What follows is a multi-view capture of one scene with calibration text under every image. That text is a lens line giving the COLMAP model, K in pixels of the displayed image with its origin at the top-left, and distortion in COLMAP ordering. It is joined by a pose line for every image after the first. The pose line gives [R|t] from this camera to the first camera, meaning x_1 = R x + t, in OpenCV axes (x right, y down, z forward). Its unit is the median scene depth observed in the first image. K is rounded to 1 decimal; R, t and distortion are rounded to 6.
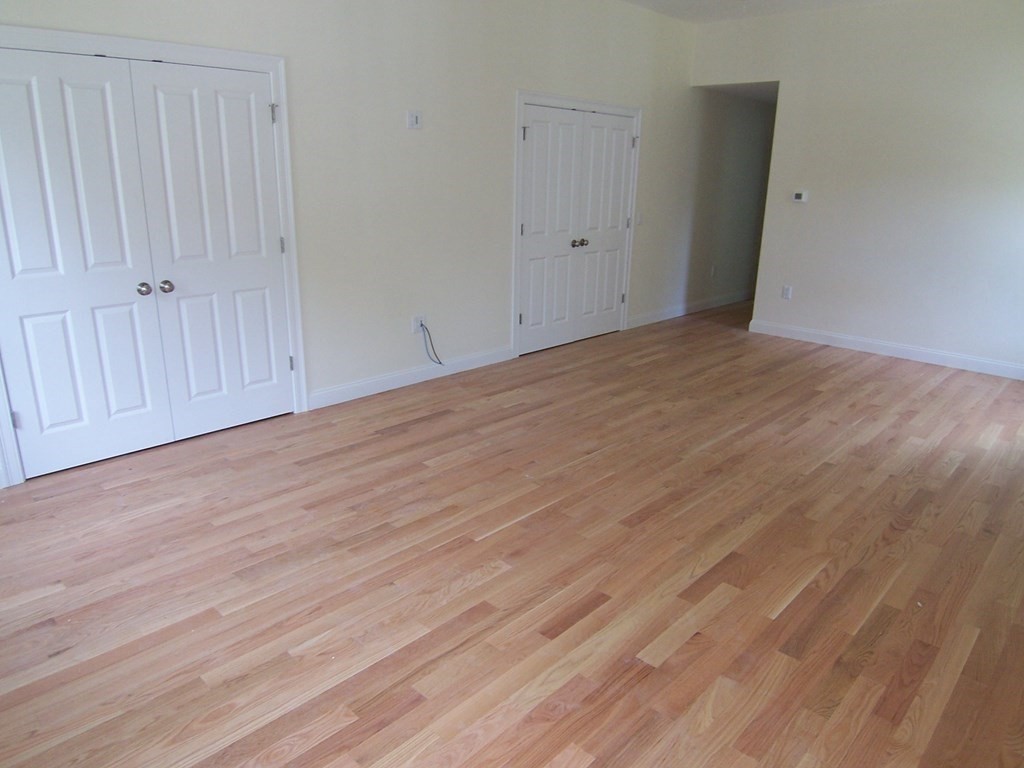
lens RADIAL K [[693.5, 0, 518.3], [0, 693.5, 384.9], [0, 0, 1]] dist [0.001150, -0.062631]
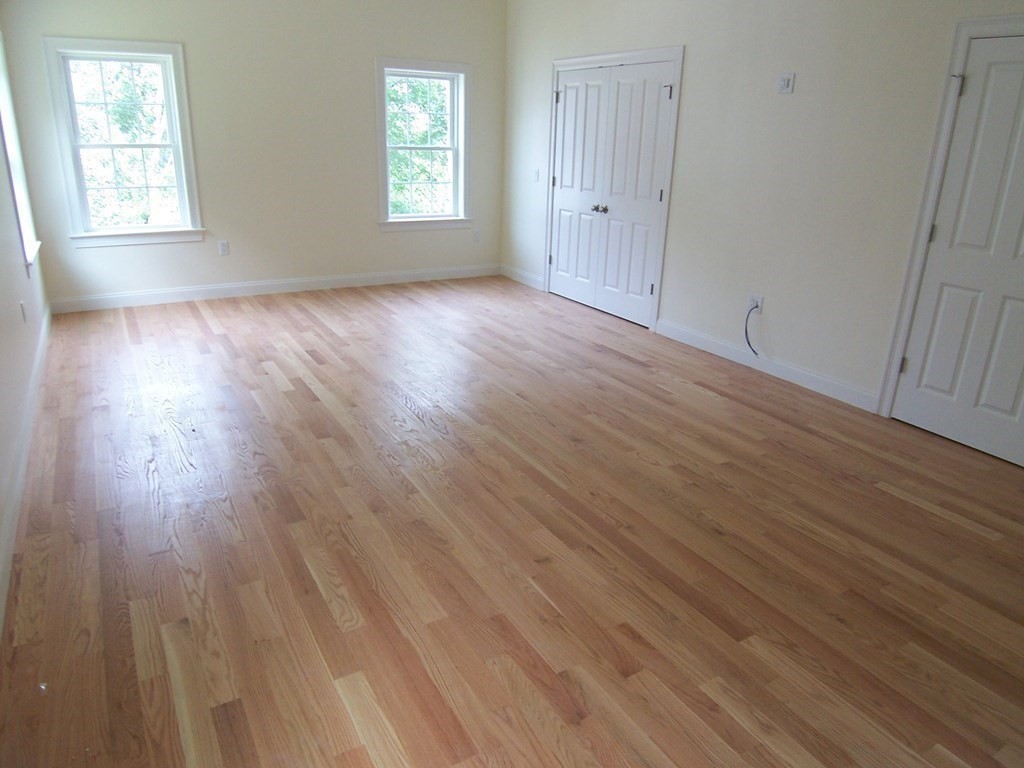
lens RADIAL K [[693.5, 0, 518.3], [0, 693.5, 384.9], [0, 0, 1]] dist [0.001150, -0.062631]
pose [[-0.281844, 0.296334, -0.912551, 0.884978], [-0.317981, 0.868507, 0.380241, -0.263479], [0.905236, 0.397343, -0.150555, 0.955060]]
